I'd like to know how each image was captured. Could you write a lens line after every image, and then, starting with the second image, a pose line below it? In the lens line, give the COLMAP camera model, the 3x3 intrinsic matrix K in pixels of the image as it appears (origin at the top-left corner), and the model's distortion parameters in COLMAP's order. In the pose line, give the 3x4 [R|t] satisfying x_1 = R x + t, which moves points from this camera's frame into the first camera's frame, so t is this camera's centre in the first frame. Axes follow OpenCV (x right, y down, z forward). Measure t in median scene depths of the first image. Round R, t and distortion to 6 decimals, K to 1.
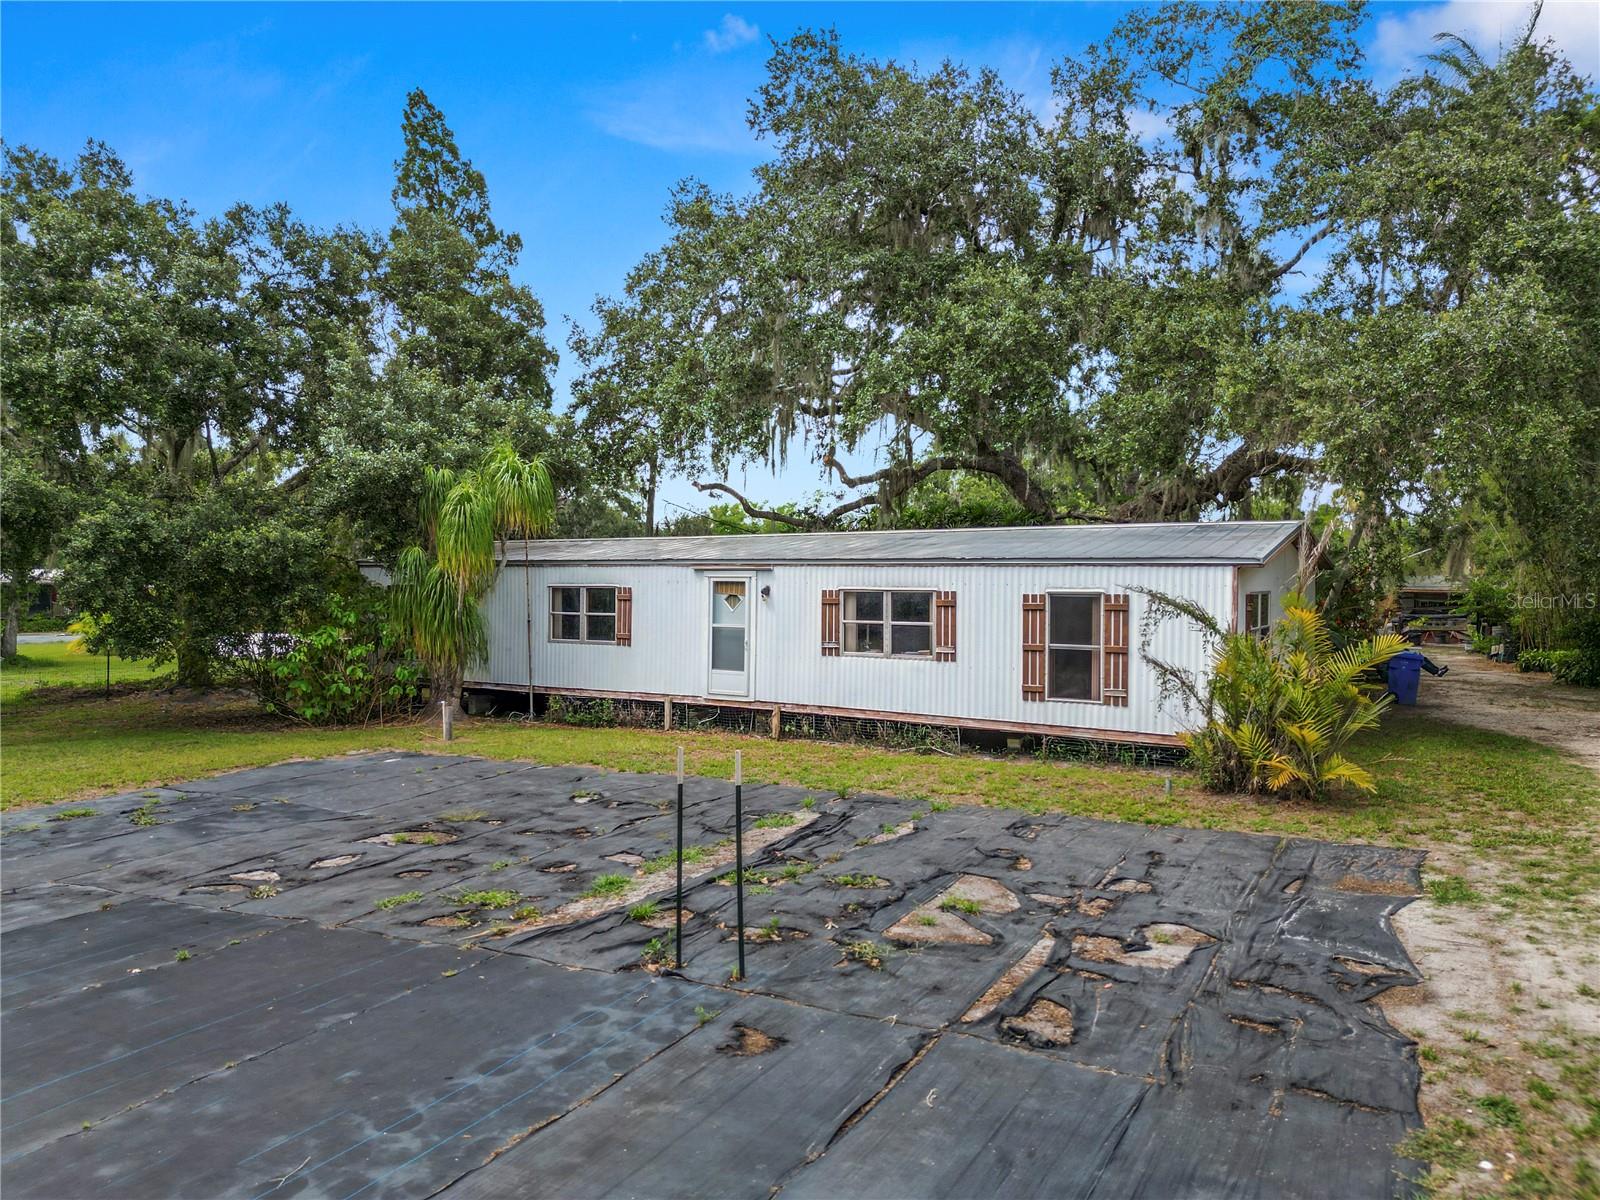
lens RADIAL K [[1129.3, 0, 795.4], [0, 1129.3, 594.6], [0, 0, 1]] dist [0.071256, -0.064858]
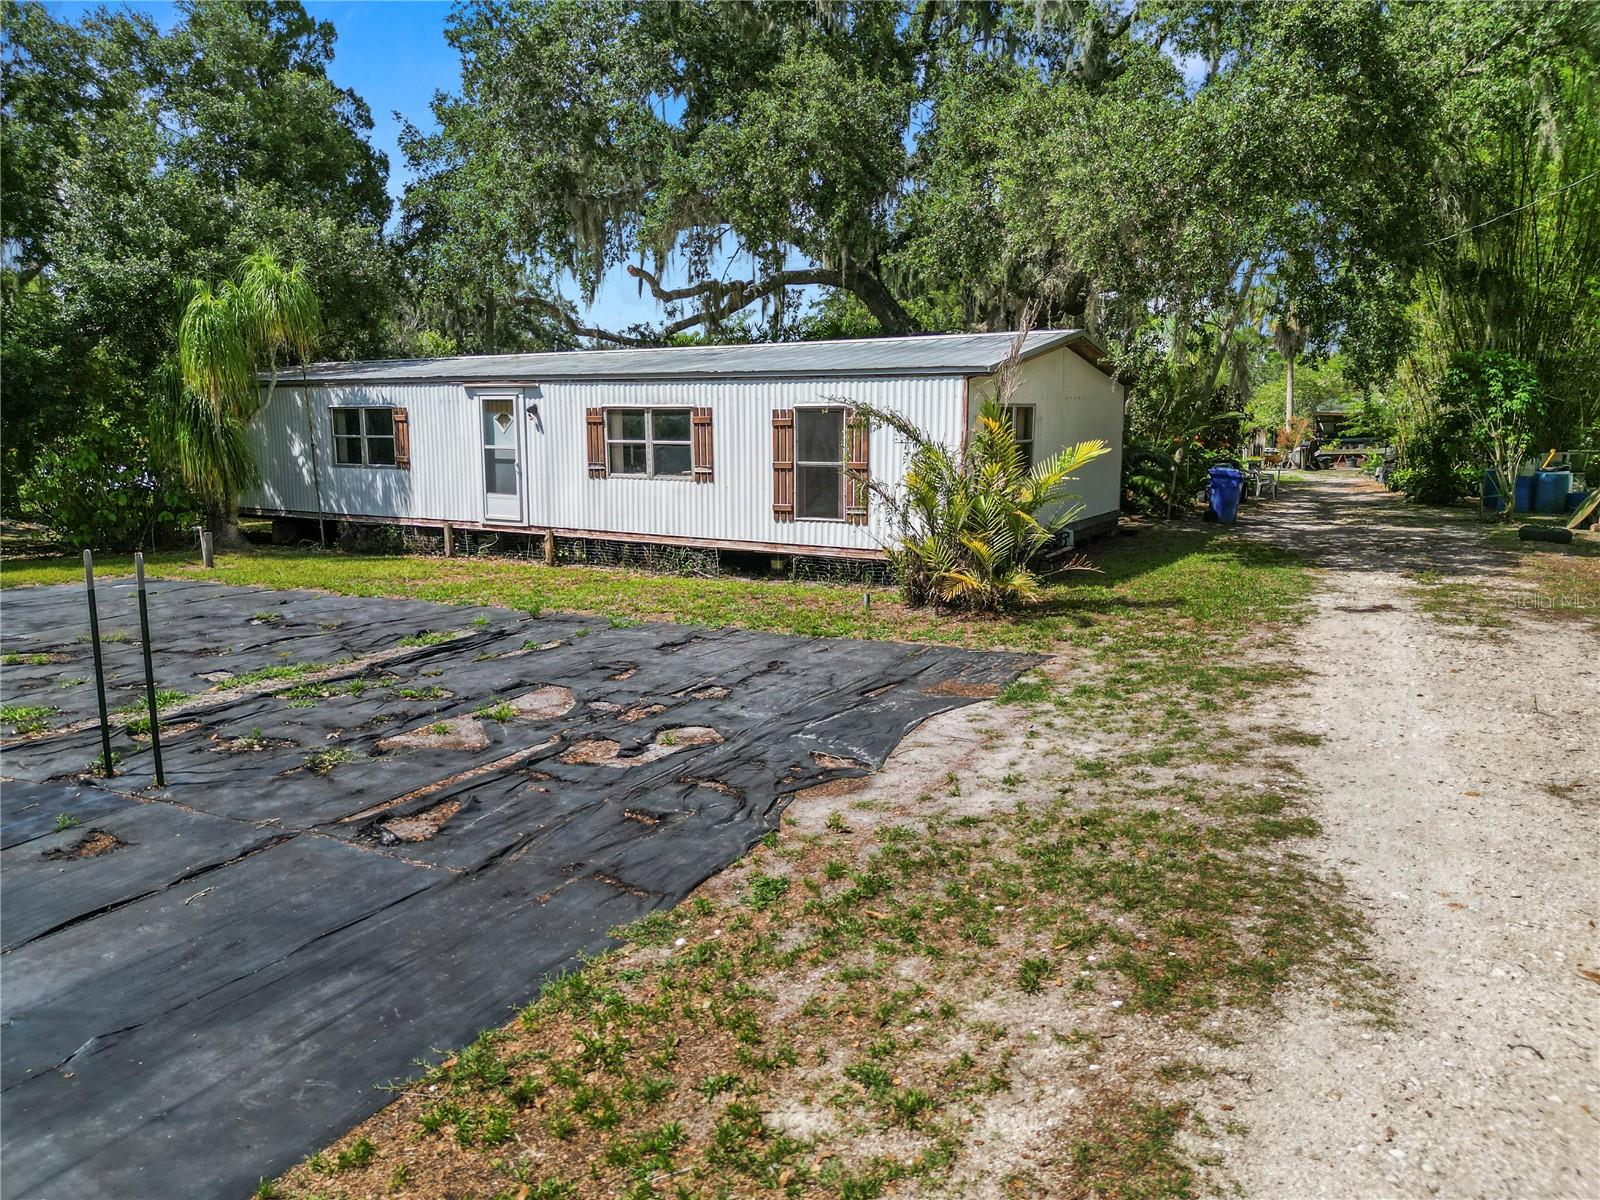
lens RADIAL K [[1129.3, 0, 810.7], [0, 1129.3, 612.2], [0, 0, 1]] dist [0.071256, -0.064858]
pose [[0.999811, -0.011343, 0.015800, 0.209976], [0.008733, 0.987656, 0.156396, 0.019018], [-0.017379, -0.156228, 0.987568, 0.022792]]
